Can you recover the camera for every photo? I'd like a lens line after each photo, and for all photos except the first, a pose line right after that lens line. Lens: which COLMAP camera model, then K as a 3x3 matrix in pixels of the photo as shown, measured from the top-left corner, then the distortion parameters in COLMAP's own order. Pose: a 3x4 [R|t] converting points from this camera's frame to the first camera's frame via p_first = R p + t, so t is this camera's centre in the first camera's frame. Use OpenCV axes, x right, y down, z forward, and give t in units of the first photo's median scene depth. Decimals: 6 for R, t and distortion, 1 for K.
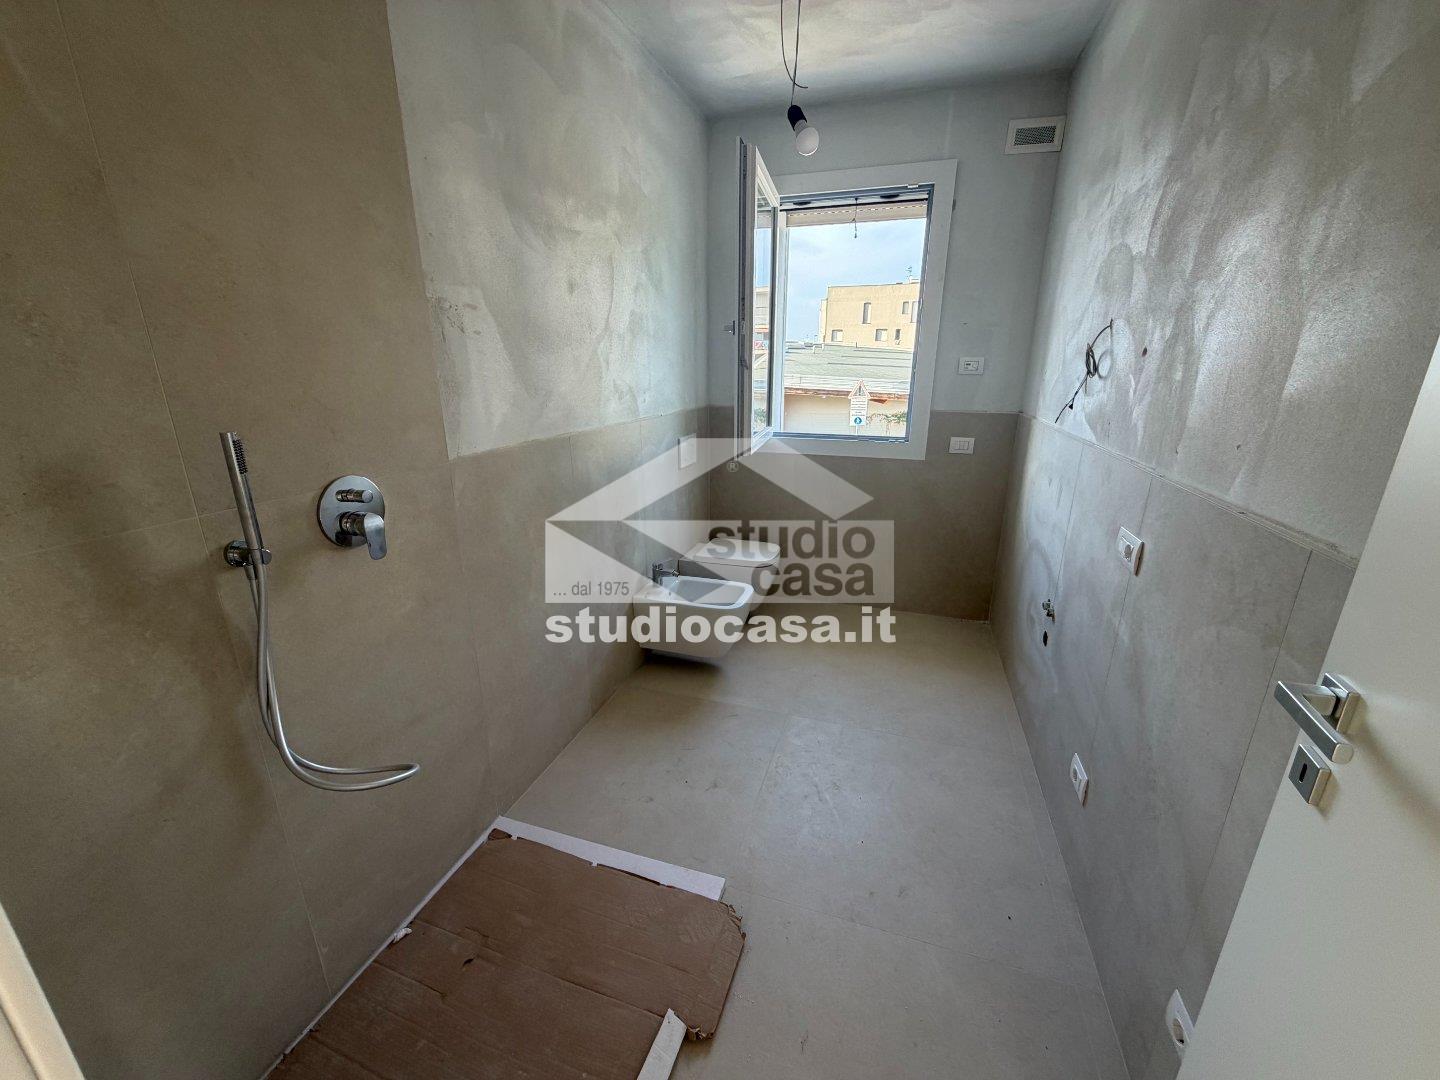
lens RADIAL K [[573.7, 0, 716.0], [0, 573.7, 537.3], [0, 0, 1]] dist [0.001826, -0.000093]
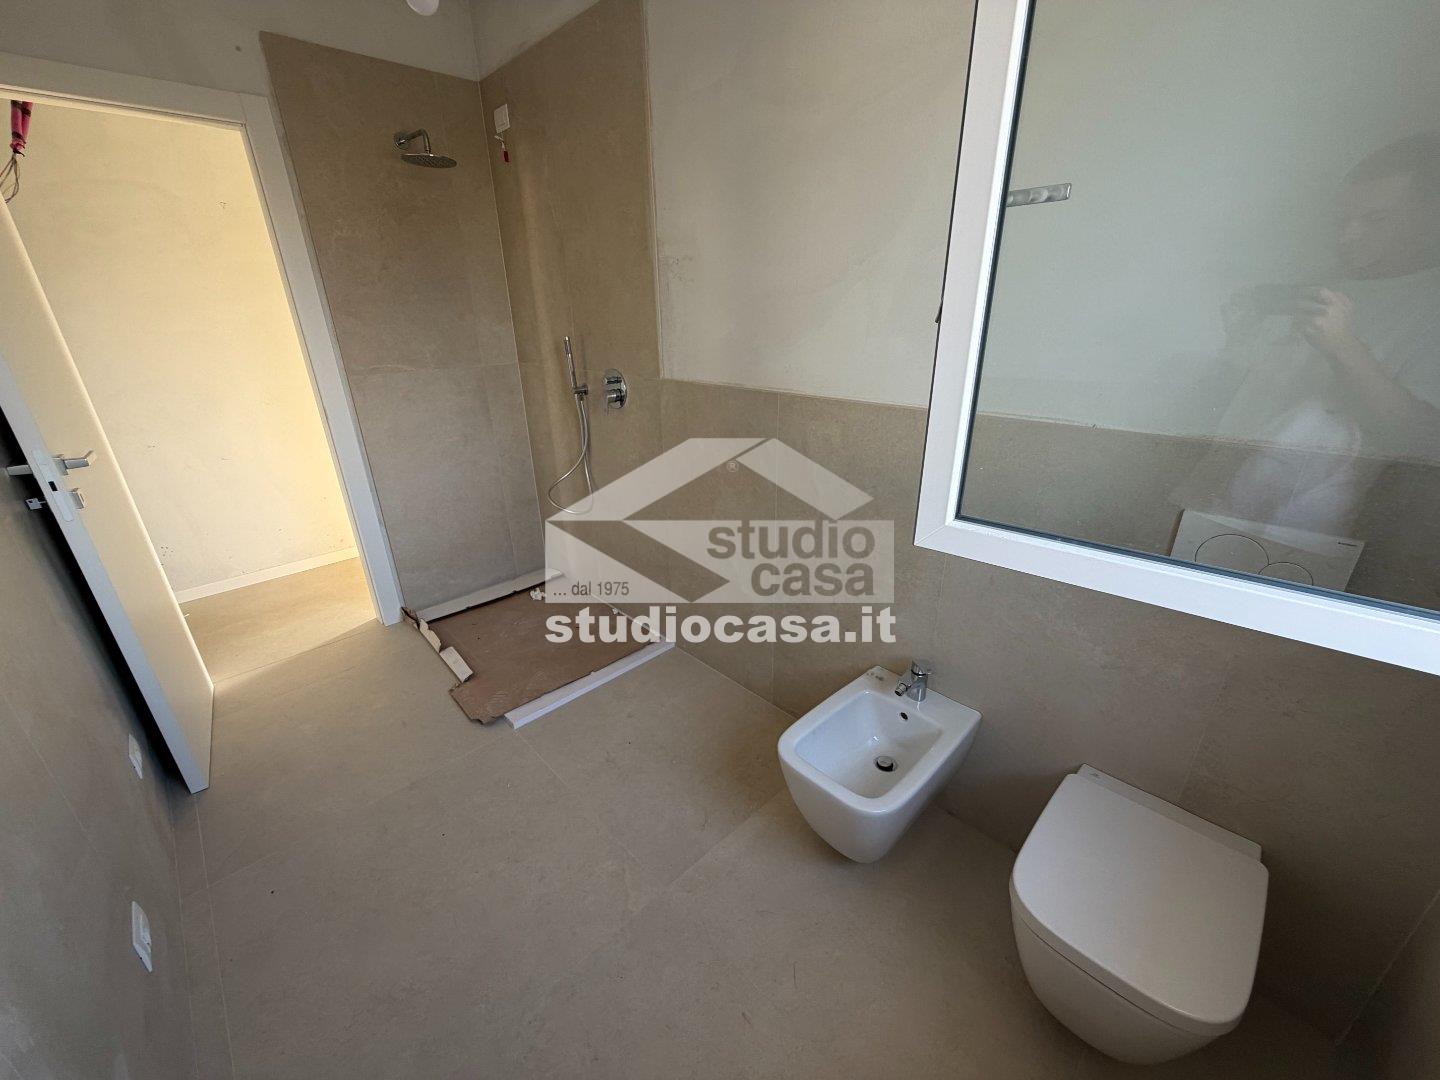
lens RADIAL K [[573.7, 0, 716.0], [0, 573.7, 537.3], [0, 0, 1]] dist [0.001826, -0.000093]
pose [[-0.454908, 0.348290, -0.819605, 0.748549], [-0.245584, 0.835596, 0.491393, -0.521217], [0.856007, 0.424820, -0.294585, 1.661982]]
